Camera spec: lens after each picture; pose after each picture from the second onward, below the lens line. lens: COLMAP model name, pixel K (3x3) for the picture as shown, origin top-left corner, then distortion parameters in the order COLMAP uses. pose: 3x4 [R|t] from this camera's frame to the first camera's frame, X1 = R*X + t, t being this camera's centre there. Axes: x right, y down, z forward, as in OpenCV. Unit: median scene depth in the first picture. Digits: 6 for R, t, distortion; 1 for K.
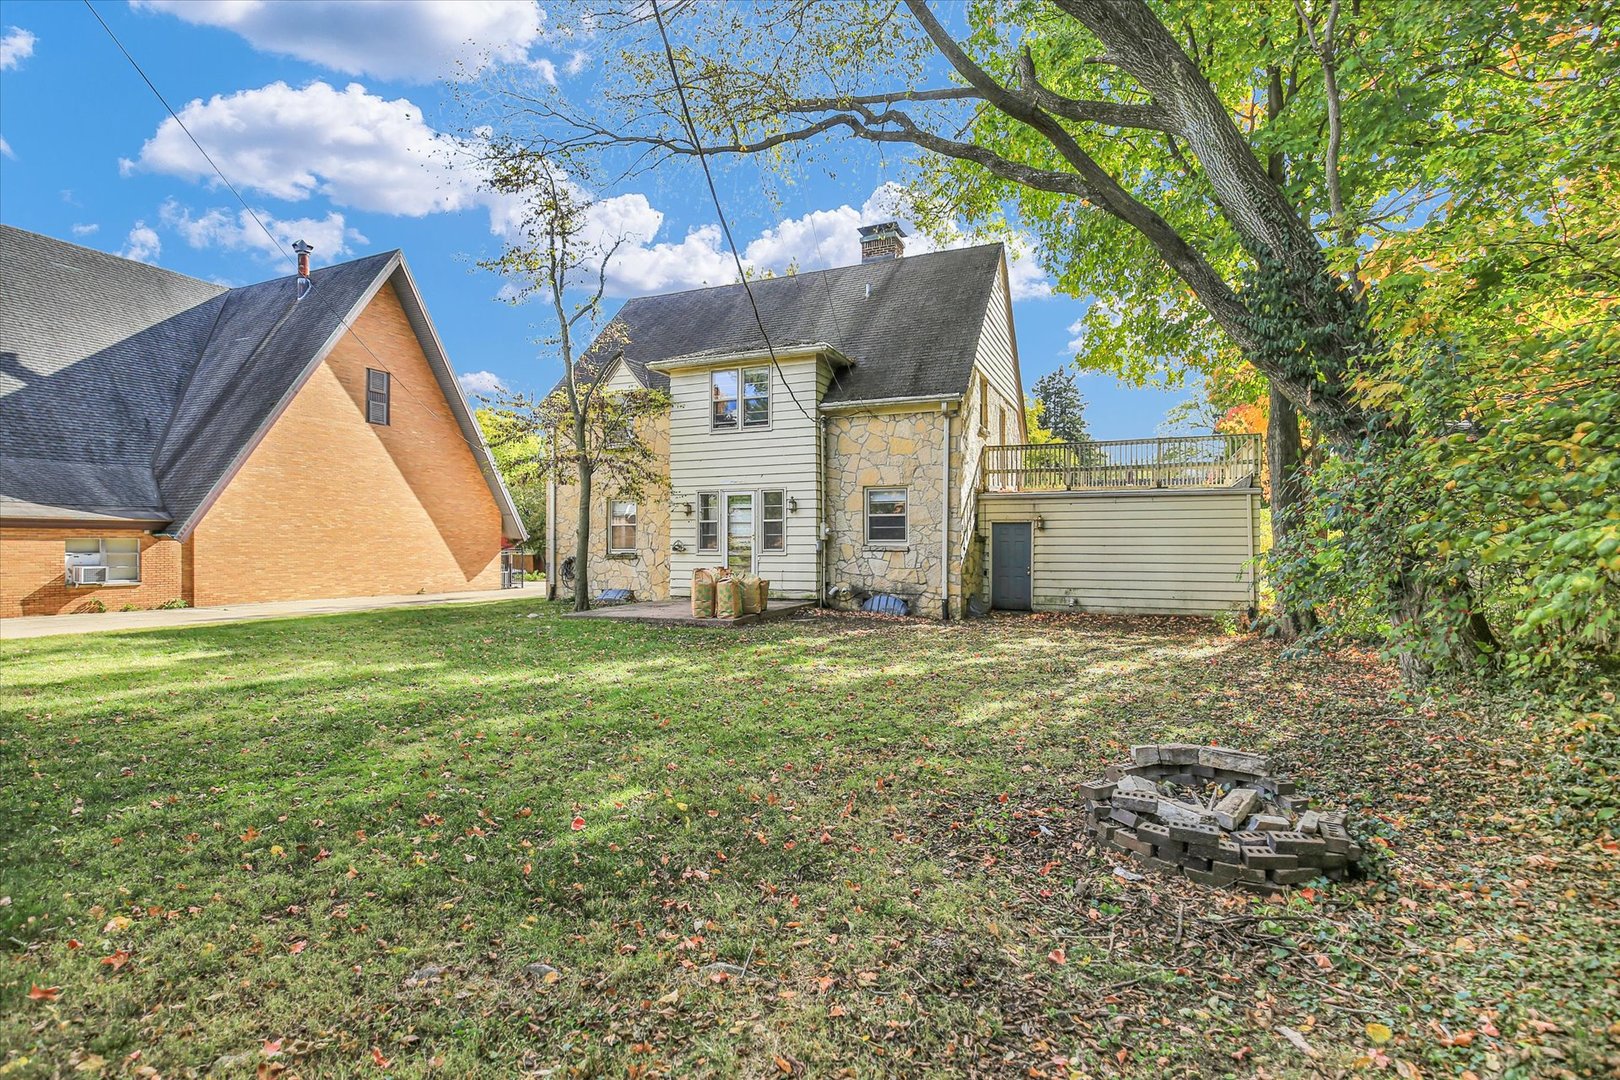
lens RADIAL K [[757.9, 0, 795.9], [0, 757.9, 538.4], [0, 0, 1]] dist [-0.017149, 0.001665]
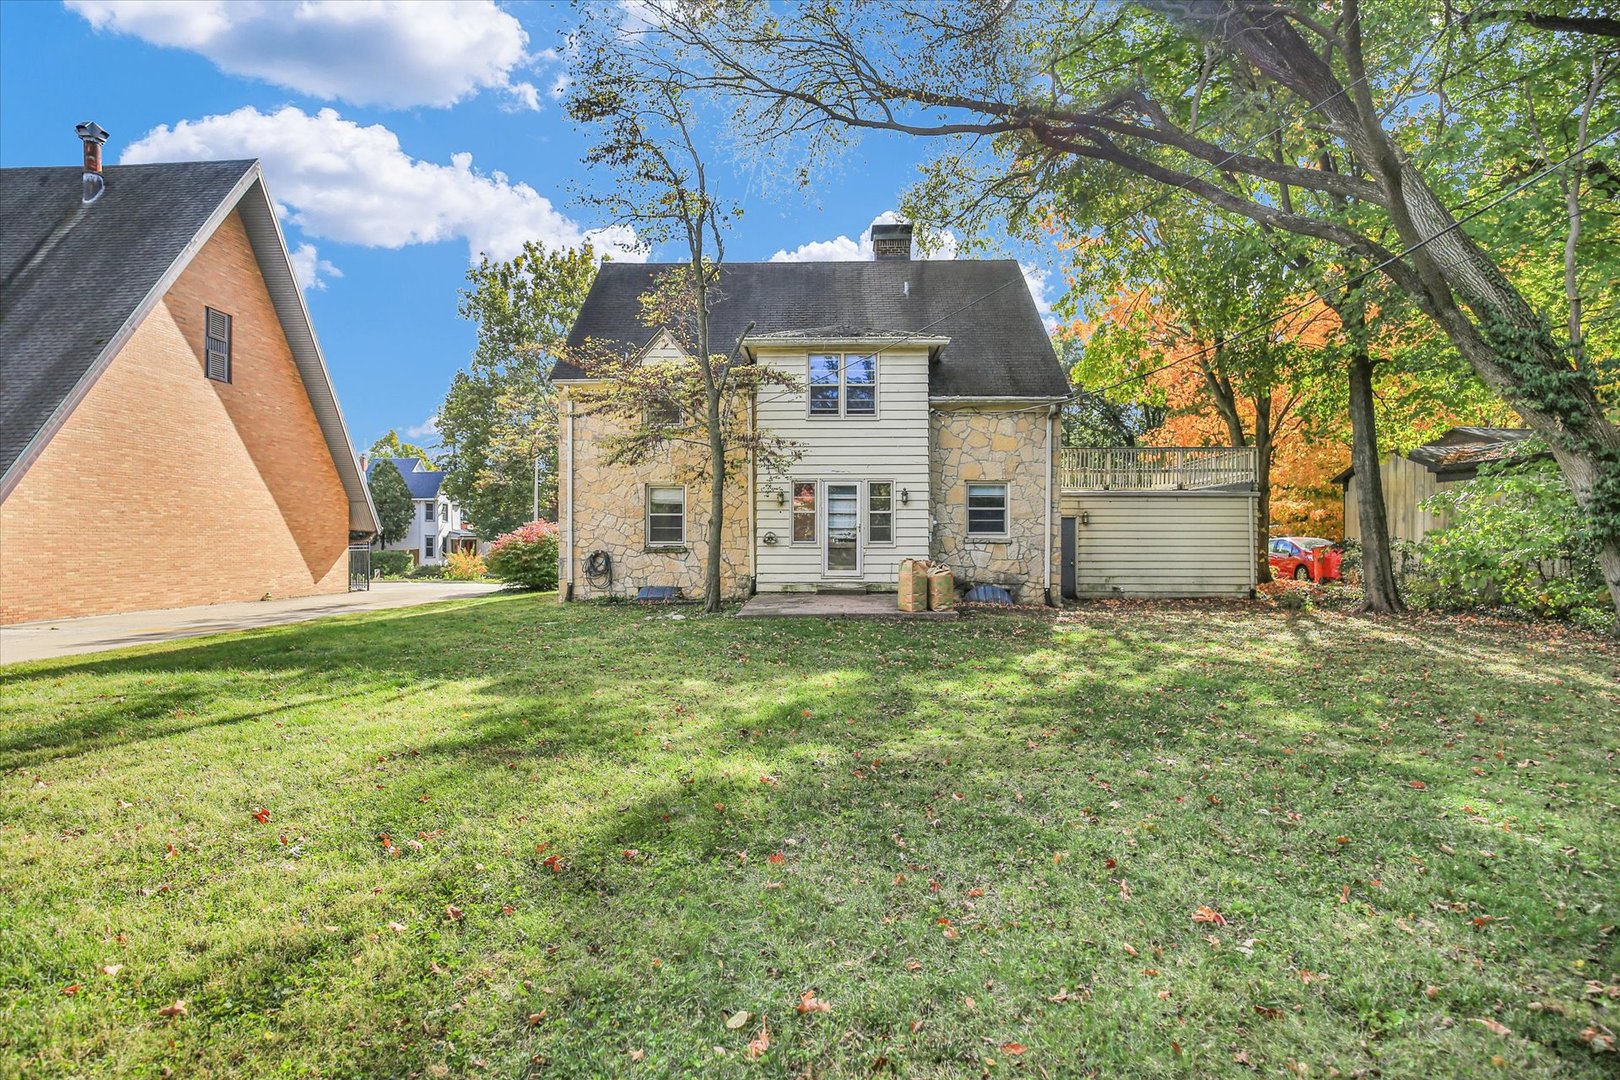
lens RADIAL K [[757.9, 0, 802.3], [0, 757.9, 544.7], [0, 0, 1]] dist [-0.017149, 0.001665]
pose [[0.932731, -0.000496, 0.360574, -0.472601], [-0.004103, 0.999920, 0.011987, 0.007033], [-0.360551, -0.012660, 0.932654, 0.118948]]
